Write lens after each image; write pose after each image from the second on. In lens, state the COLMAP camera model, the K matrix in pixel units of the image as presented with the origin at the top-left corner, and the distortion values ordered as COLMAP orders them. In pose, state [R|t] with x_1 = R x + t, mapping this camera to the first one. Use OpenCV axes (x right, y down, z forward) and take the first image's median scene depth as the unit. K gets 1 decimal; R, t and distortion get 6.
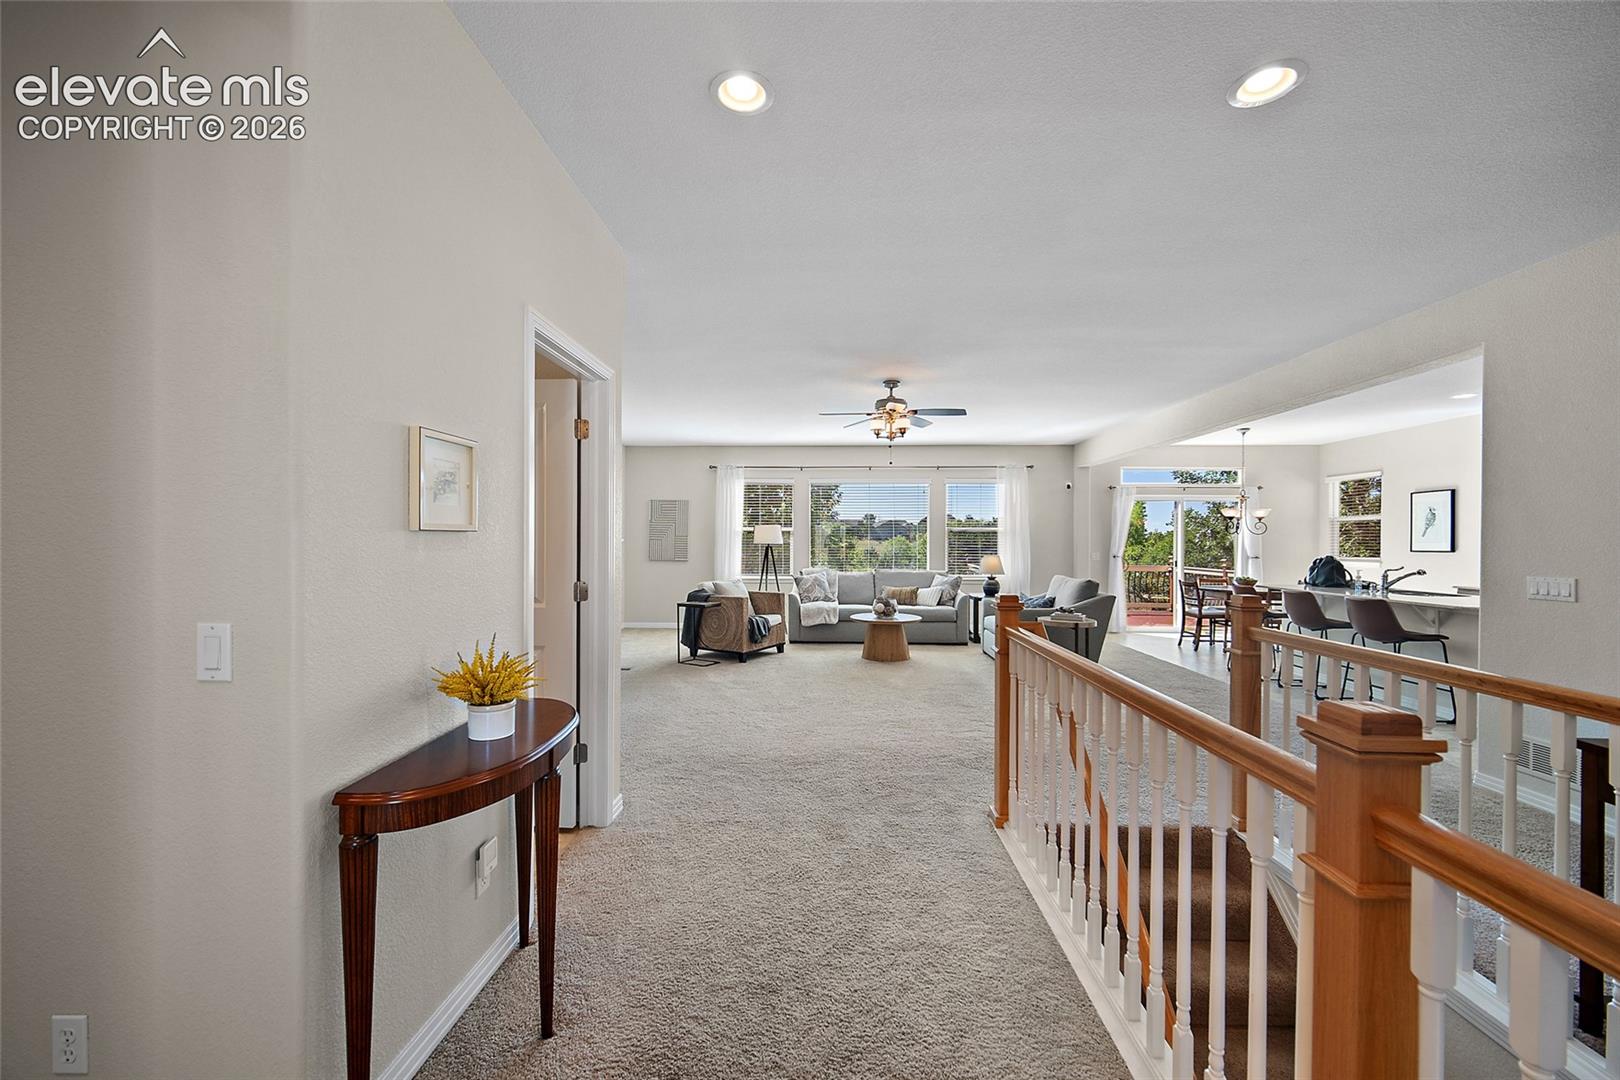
lens RADIAL K [[639.5, 0, 810.0], [0, 639.5, 540.0], [0, 0, 1]] dist [0.001653, 0.000243]
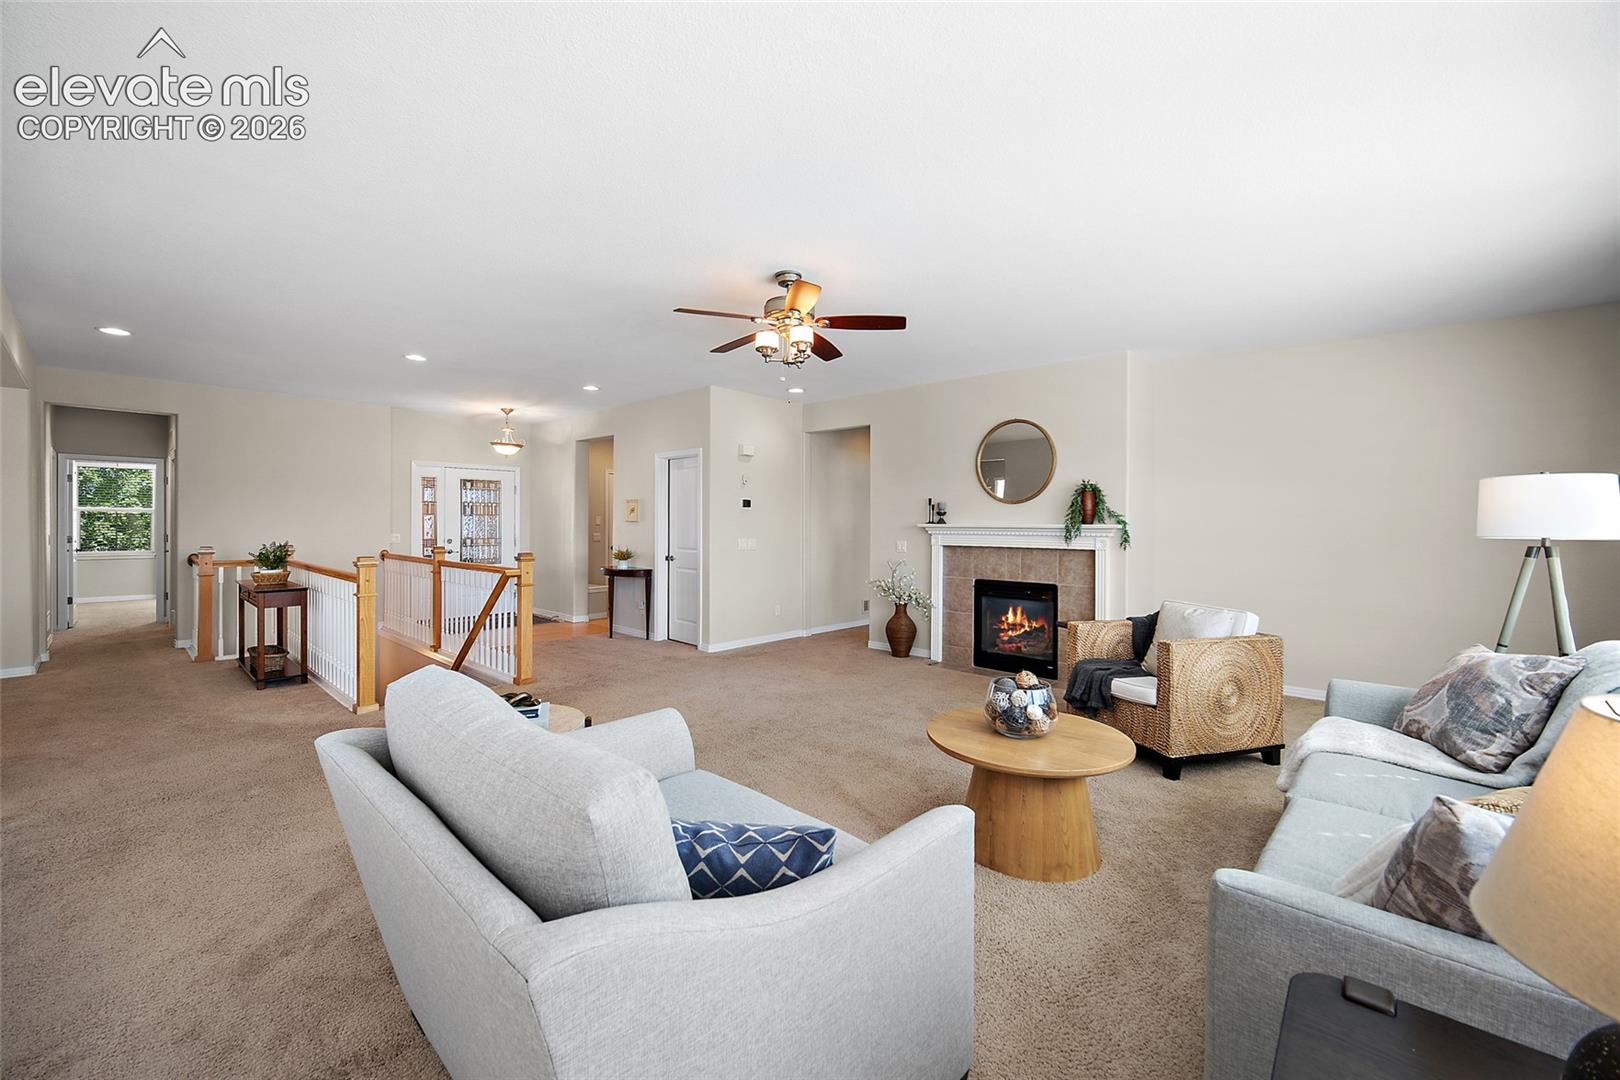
lens RADIAL K [[639.5, 0, 810.0], [0, 639.5, 540.0], [0, 0, 1]] dist [0.001653, 0.000243]
pose [[-0.651143, 0.010322, -0.758885, 0.407874], [-0.006657, 0.999791, 0.019311, 0.003821], [0.758926, 0.017627, -0.650939, 0.988420]]
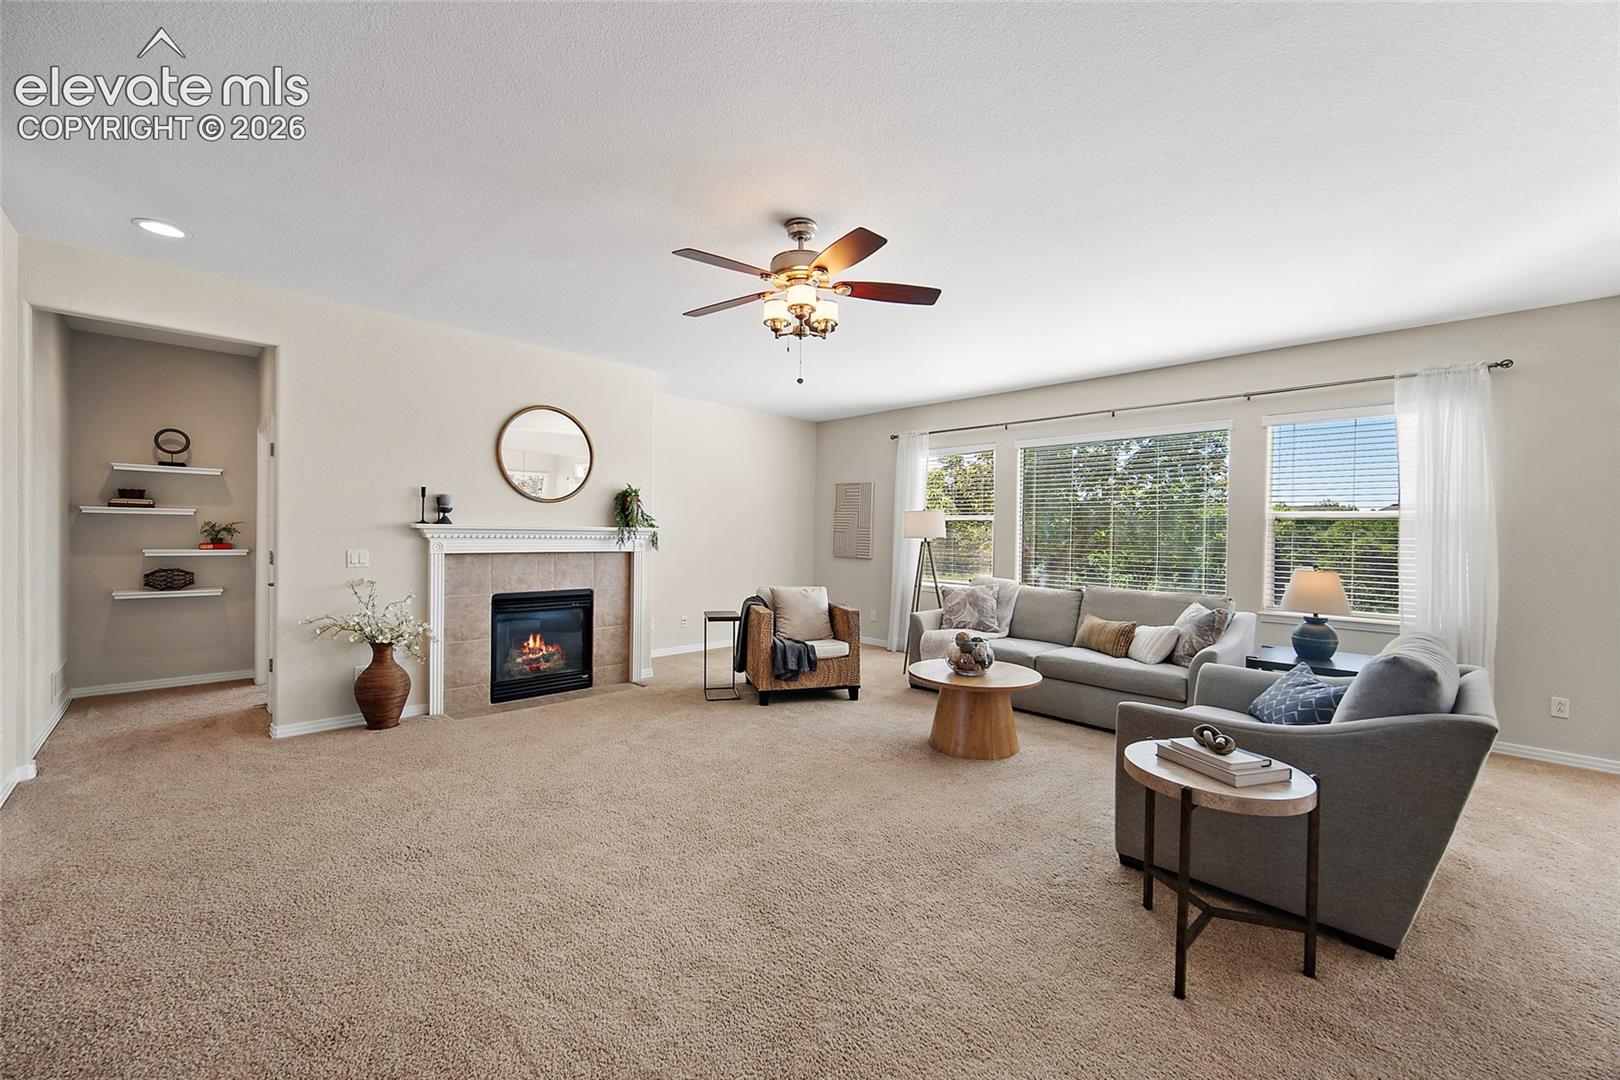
lens RADIAL K [[641.2, 0, 815.0], [0, 641.2, 534.4], [0, 0, 1]] dist [0.001430, -0.000419]
pose [[0.731812, 0.009729, -0.681437, 0.340920], [-0.012610, 0.999920, 0.000735, 0.002950], [0.681390, 0.008055, 0.731876, 0.433145]]
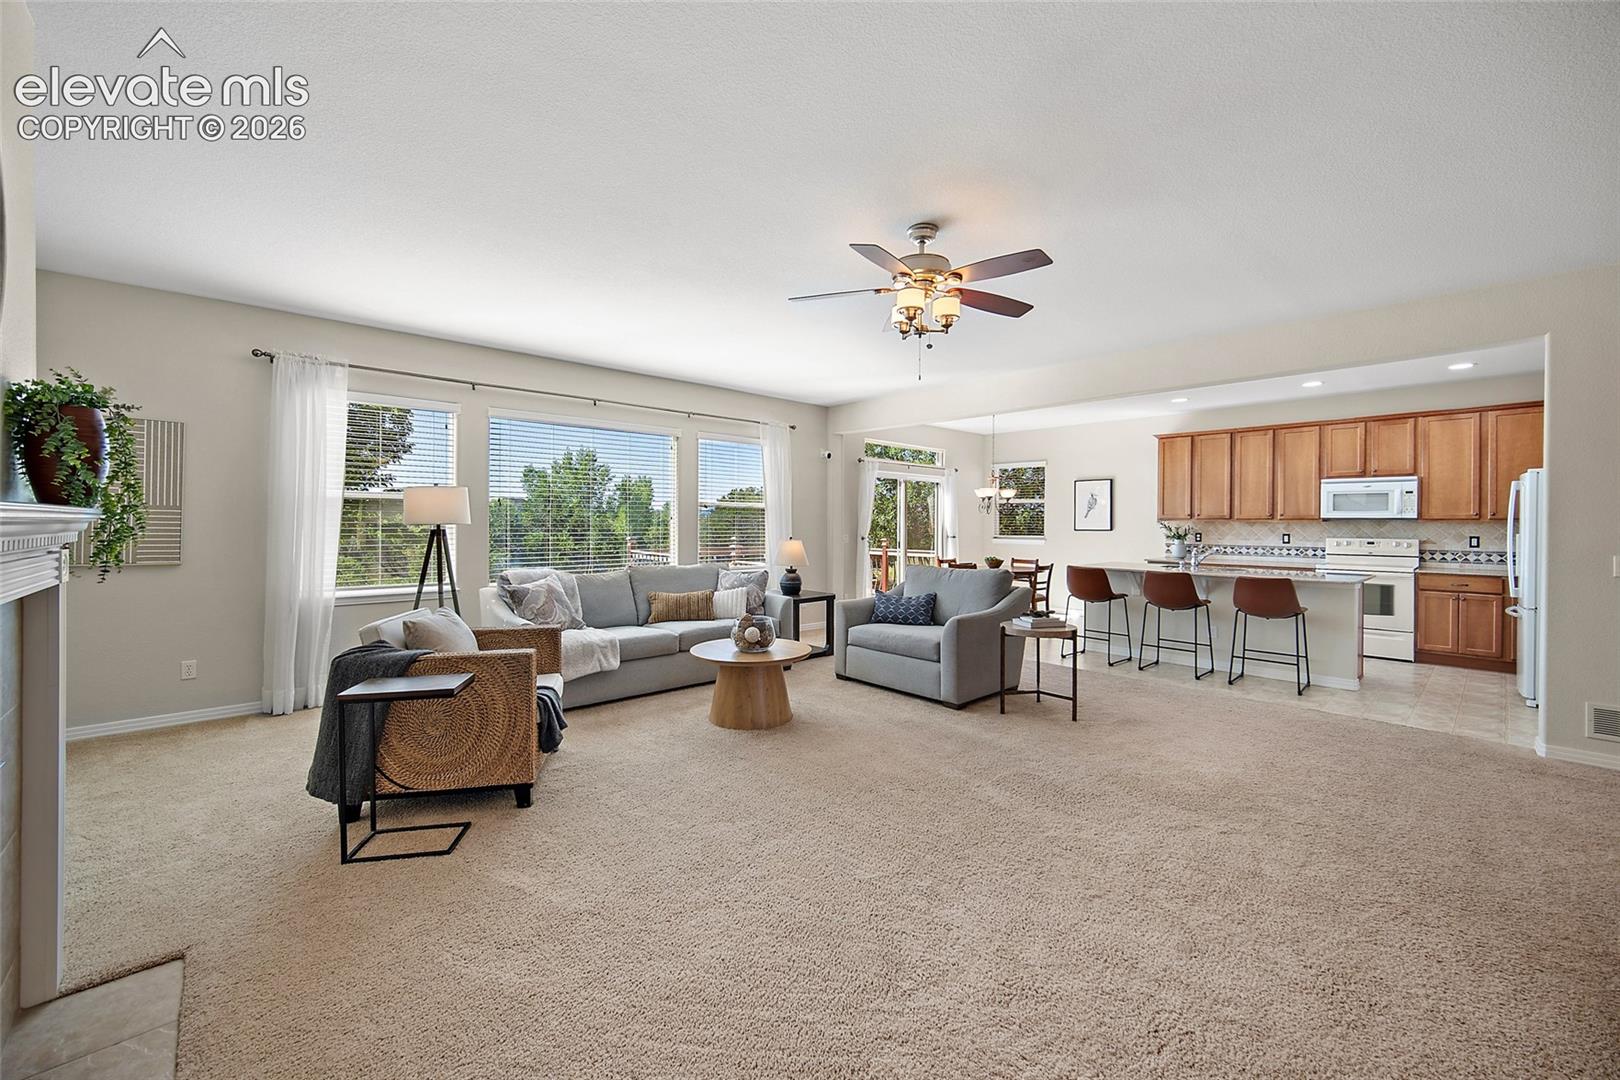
lens RADIAL K [[640.2, 0, 818.7], [0, 640.2, 524.9], [0, 0, 1]] dist [-0.001495, -0.000041]
pose [[0.705742, -0.001500, 0.708467, -0.220634], [-0.004545, 0.999968, 0.006645, 0.001670], [-0.708454, -0.007910, 0.705712, 0.465029]]
